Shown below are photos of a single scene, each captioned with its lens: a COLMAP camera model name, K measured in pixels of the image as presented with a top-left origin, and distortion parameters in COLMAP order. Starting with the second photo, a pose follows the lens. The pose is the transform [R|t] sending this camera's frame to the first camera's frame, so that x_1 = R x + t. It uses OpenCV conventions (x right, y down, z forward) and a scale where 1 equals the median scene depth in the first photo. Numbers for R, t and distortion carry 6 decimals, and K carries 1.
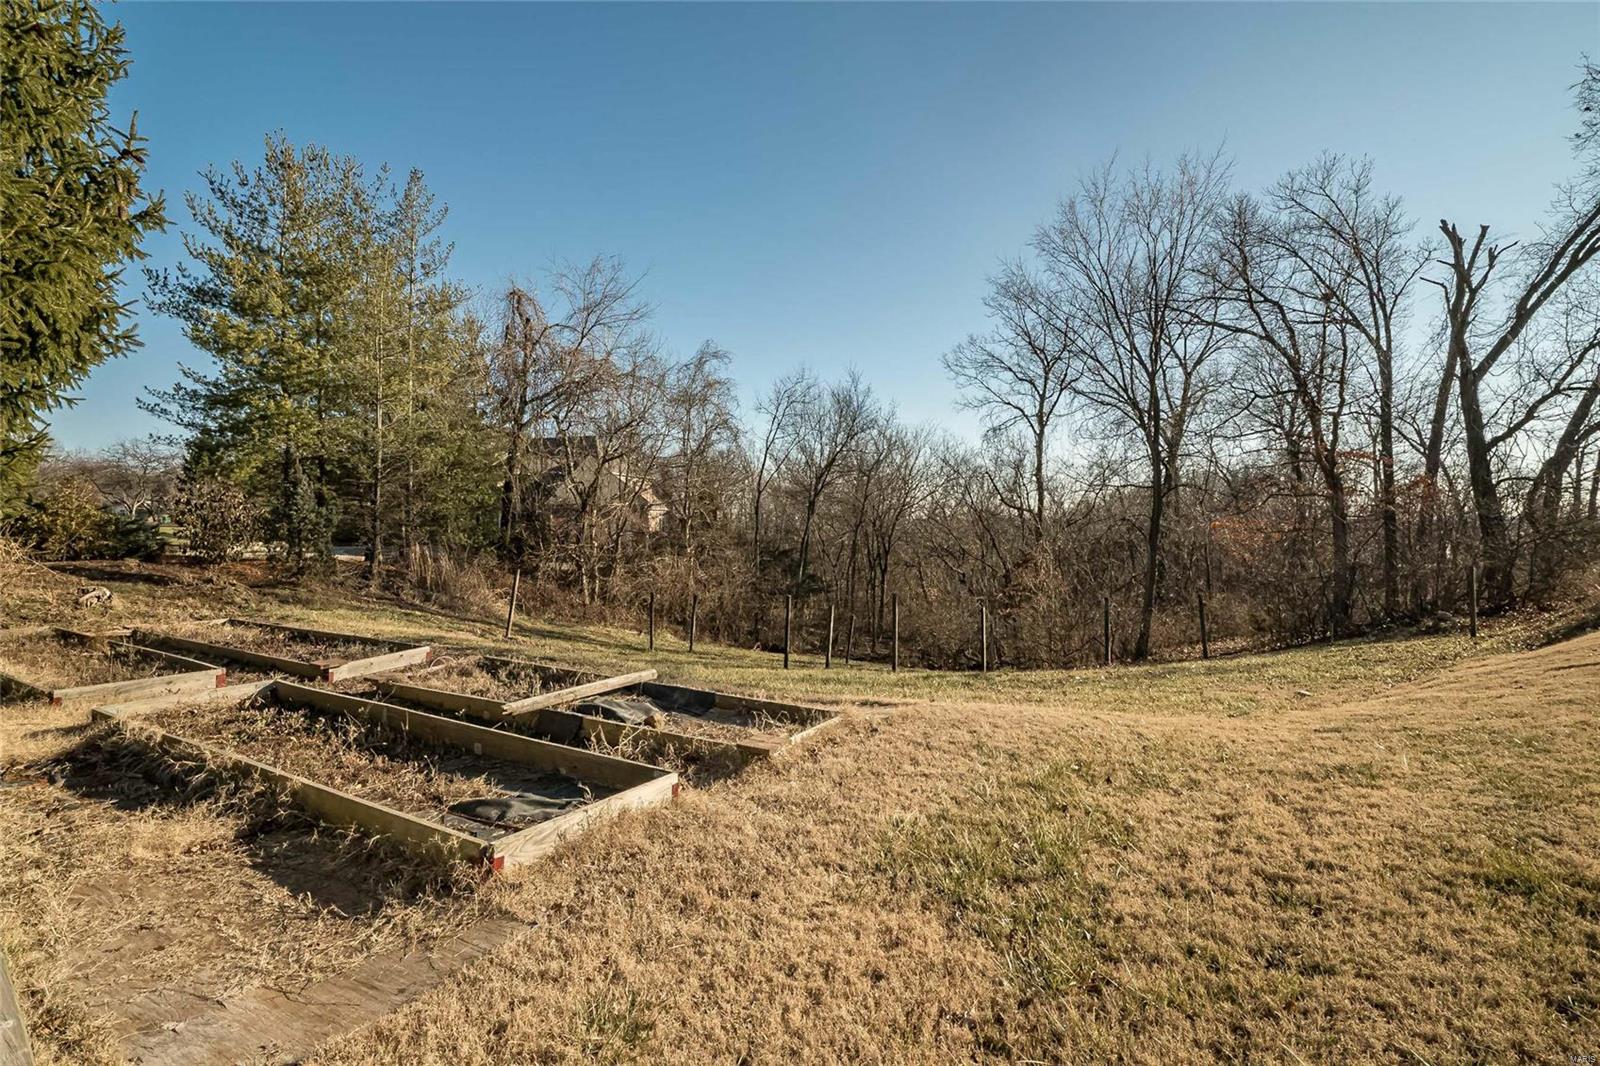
lens RADIAL K [[737.1, 0, 794.4], [0, 737.1, 529.9], [0, 0, 1]] dist [-0.002463, 0.001126]
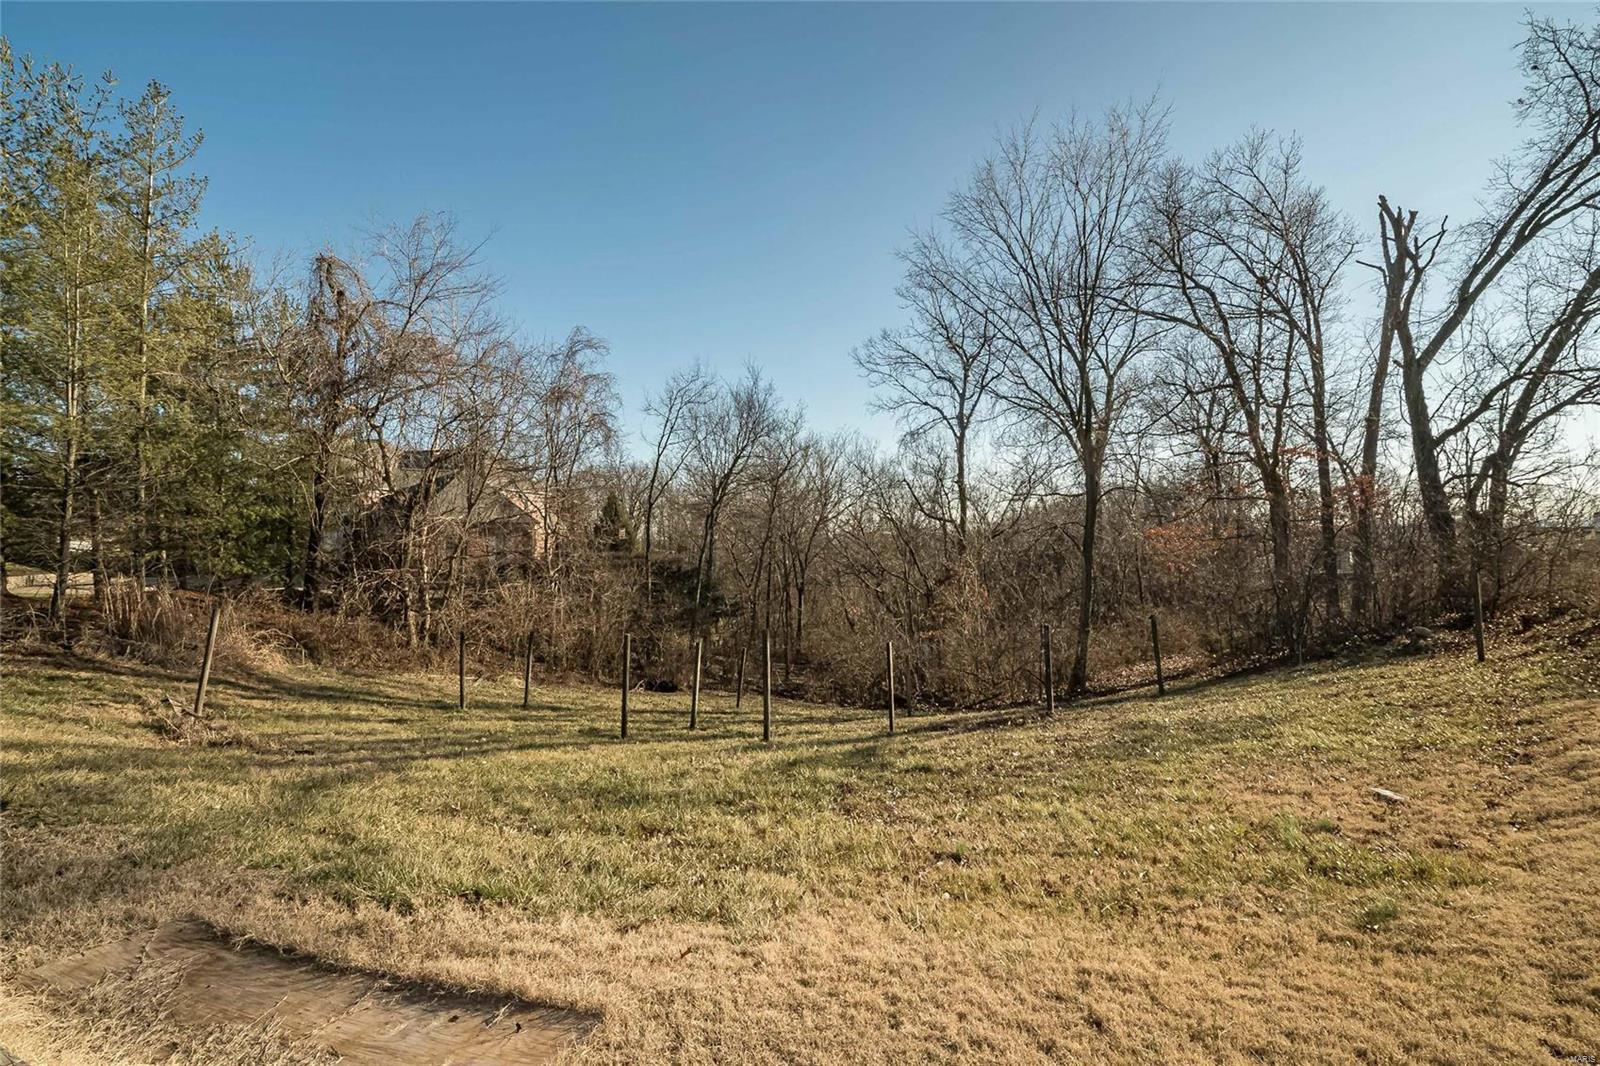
lens RADIAL K [[737.1, 0, 794.4], [0, 737.1, 529.9], [0, 0, 1]] dist [-0.002463, 0.001126]
pose [[0.995383, -0.015870, 0.094663, 0.040878], [0.018278, 0.999530, -0.024625, 0.003336], [-0.094228, 0.026242, 0.995205, 0.116508]]
